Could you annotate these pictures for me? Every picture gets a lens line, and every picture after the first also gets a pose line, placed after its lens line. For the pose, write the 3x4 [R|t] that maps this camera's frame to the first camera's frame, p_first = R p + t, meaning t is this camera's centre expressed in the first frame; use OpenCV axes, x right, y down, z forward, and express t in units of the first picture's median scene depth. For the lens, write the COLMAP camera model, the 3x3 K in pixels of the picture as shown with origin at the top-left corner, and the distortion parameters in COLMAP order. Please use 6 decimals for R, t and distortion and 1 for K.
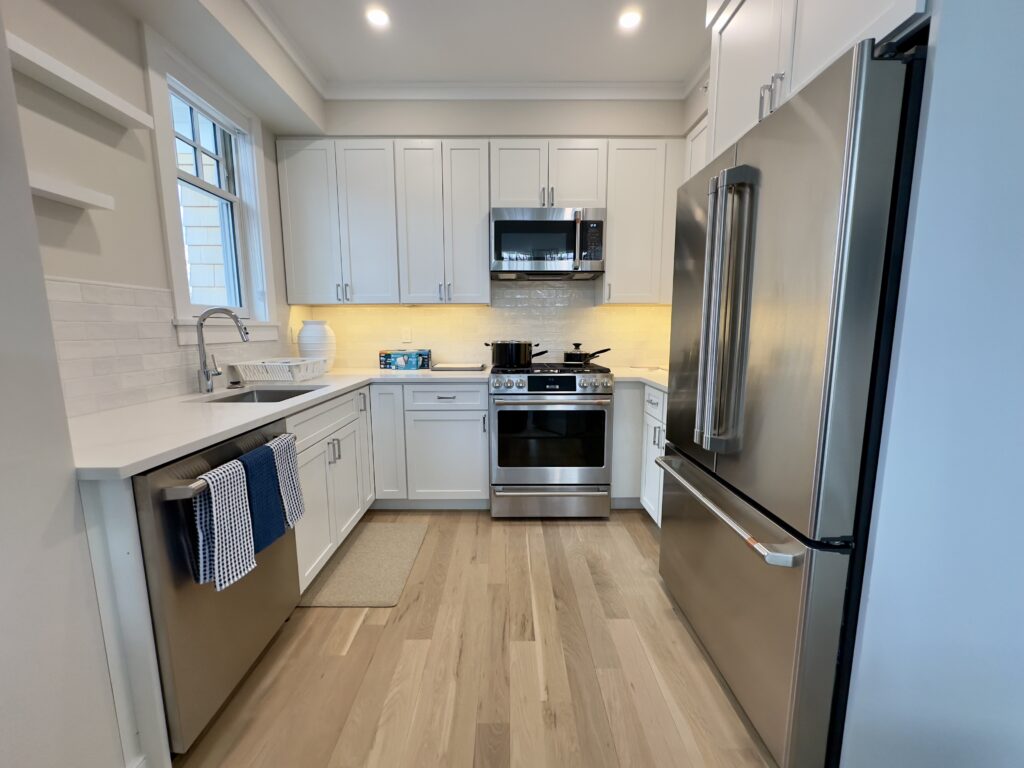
lens RADIAL K [[406.0, 0, 512.4], [0, 406.0, 382.2], [0, 0, 1]] dist [-0.001024, -0.000842]
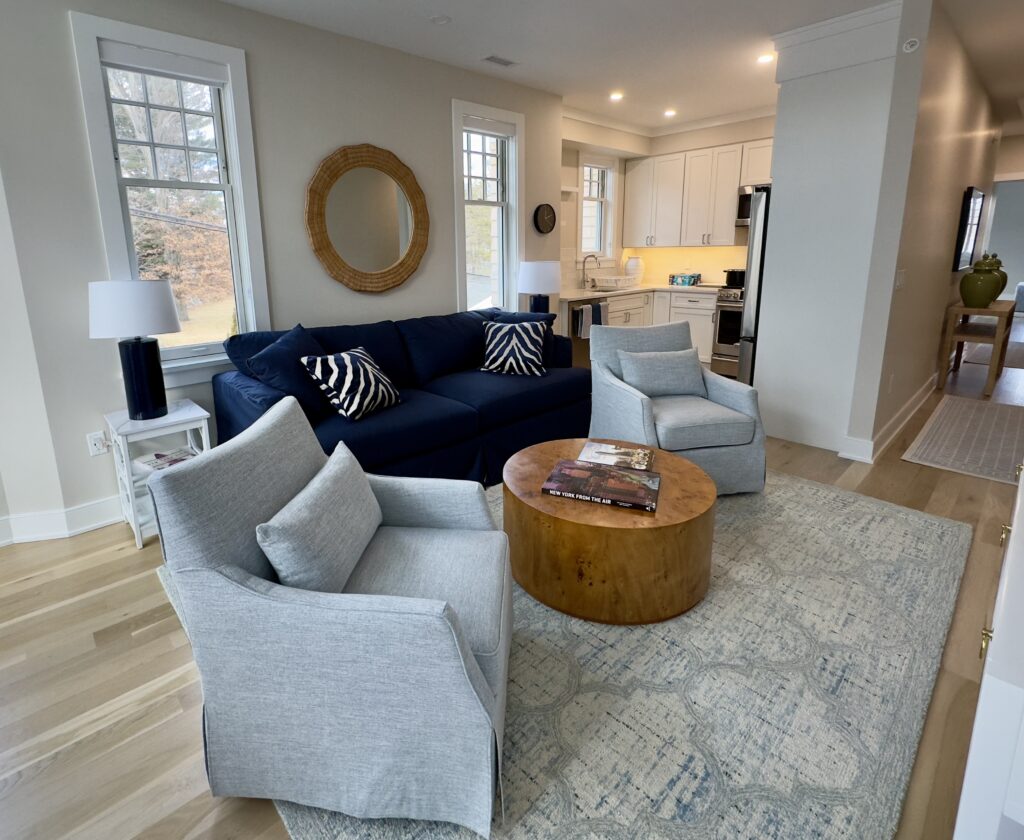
lens RADIAL K [[518.8, 0, 461.9], [0, 518.8, 352.3], [0, 0, 1]] dist [-0.000548, -0.001614]
pose [[0.649915, 0.137211, -0.747518, 1.003284], [-0.082603, 0.990494, 0.109993, 0.103964], [0.755505, -0.009739, 0.655071, -1.387932]]
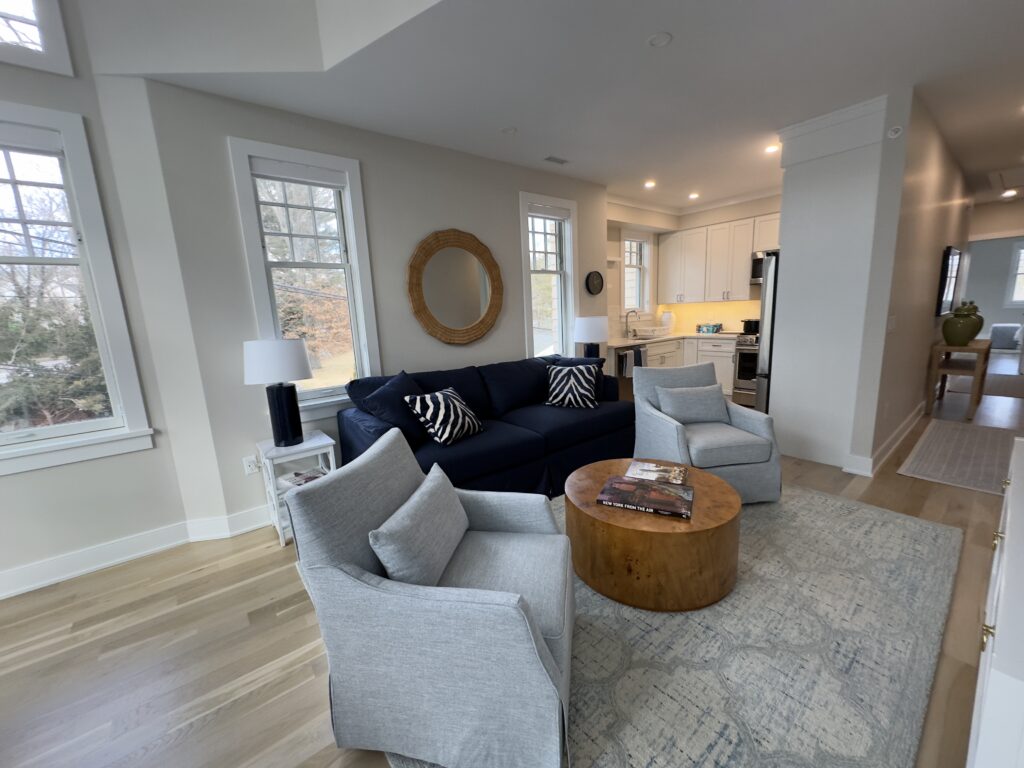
lens RADIAL K [[406.0, 0, 510.1], [0, 406.0, 383.7], [0, 0, 1]] dist [-0.001024, -0.000842]
pose [[0.612859, 0.116293, -0.781588, 0.992637], [-0.060874, 0.993120, 0.100034, 0.101222], [0.787844, -0.013728, 0.615722, -1.376396]]
